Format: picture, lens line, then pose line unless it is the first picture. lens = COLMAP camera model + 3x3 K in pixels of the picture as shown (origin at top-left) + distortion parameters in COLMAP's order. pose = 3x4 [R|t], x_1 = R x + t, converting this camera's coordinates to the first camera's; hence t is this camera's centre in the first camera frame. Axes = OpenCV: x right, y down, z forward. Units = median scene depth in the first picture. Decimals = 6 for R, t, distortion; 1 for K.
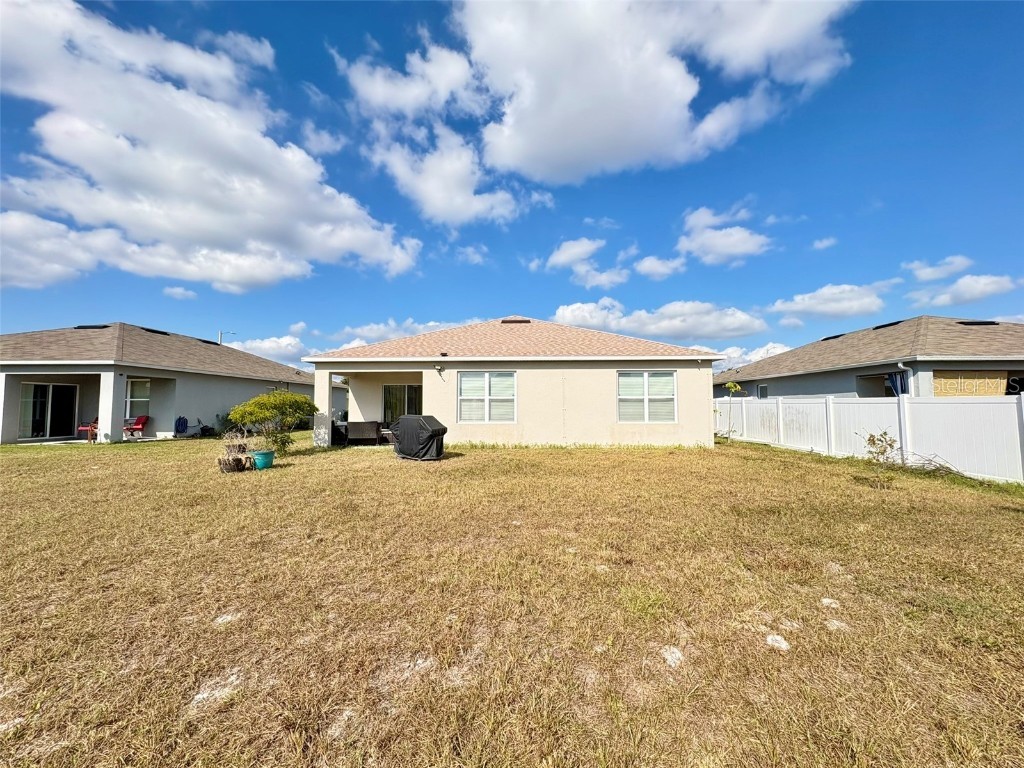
lens RADIAL K [[419.7, 0, 512.0], [0, 419.7, 384.0], [0, 0, 1]] dist [0.001096, 0.000154]
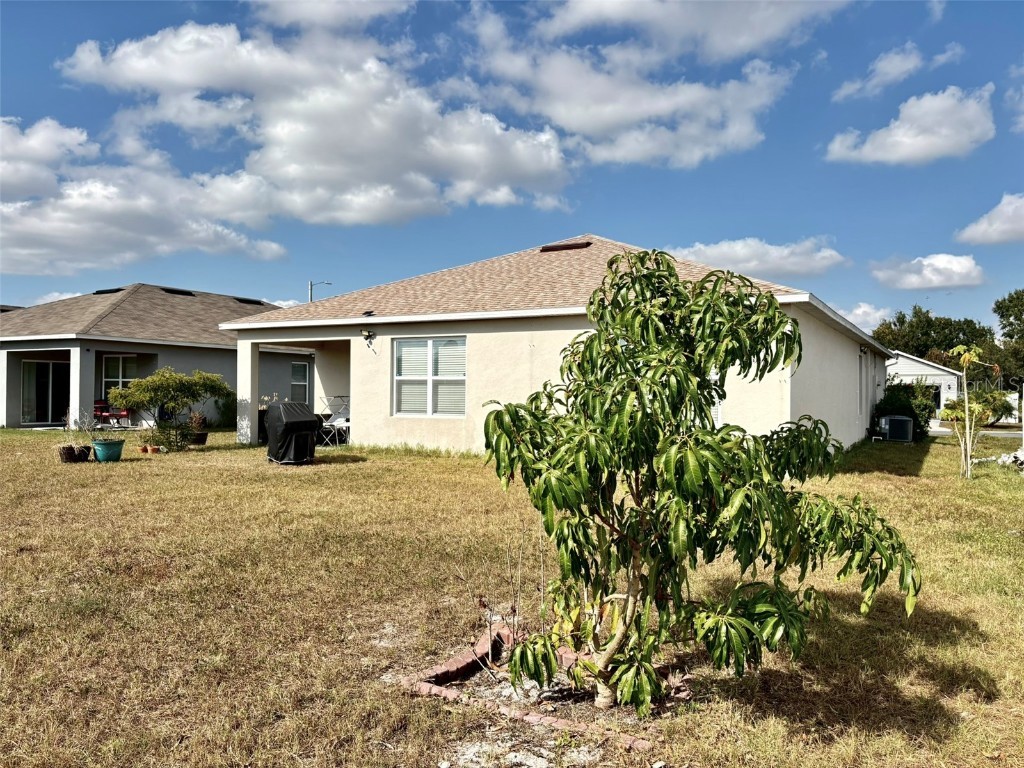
lens RADIAL K [[799.6, 0, 512.0], [0, 799.6, 384.0], [0, 0, 1]] dist [0.006201, -0.000562]
pose [[0.884395, 0.004657, -0.466716, 0.624117], [0.014616, 0.999183, 0.037666, -0.002769], [0.466511, -0.040133, 0.883605, -0.028764]]
